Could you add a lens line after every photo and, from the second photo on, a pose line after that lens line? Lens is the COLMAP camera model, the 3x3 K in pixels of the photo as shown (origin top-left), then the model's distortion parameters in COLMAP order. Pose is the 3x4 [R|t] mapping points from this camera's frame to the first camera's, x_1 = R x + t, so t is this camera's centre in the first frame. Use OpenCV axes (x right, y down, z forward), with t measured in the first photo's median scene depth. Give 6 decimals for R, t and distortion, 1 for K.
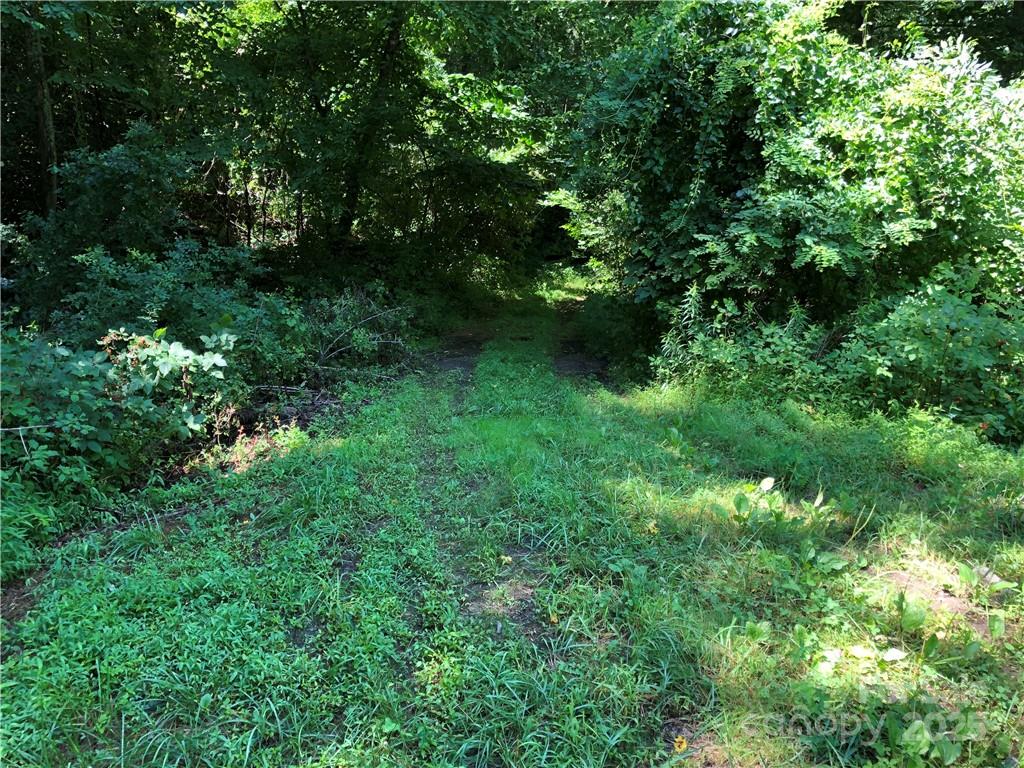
lens RADIAL K [[849.6, 0, 511.8], [0, 849.6, 384.2], [0, 0, 1]] dist [0.028986, -0.026106]
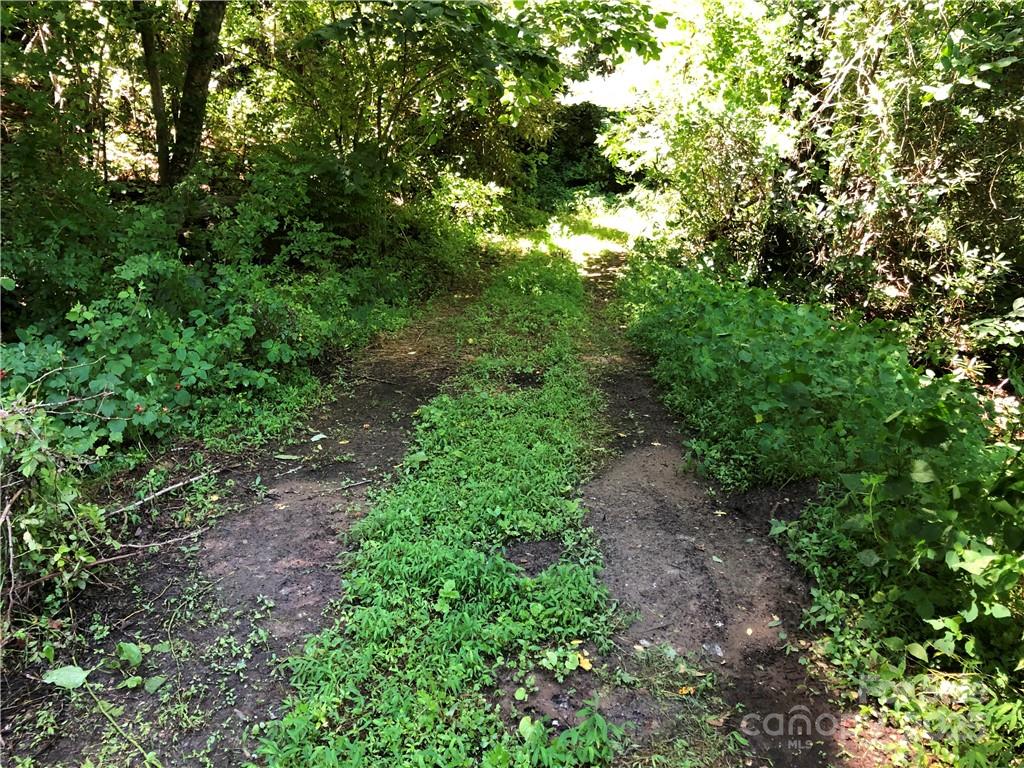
lens RADIAL K [[849.6, 0, 512.3], [0, 849.6, 383.2], [0, 0, 1]] dist [0.028986, -0.026106]
pose [[0.999758, 0.002759, -0.021808, 0.011324], [-0.000837, 0.996149, 0.087678, -0.054264], [0.021966, -0.087639, 0.995910, 0.331241]]
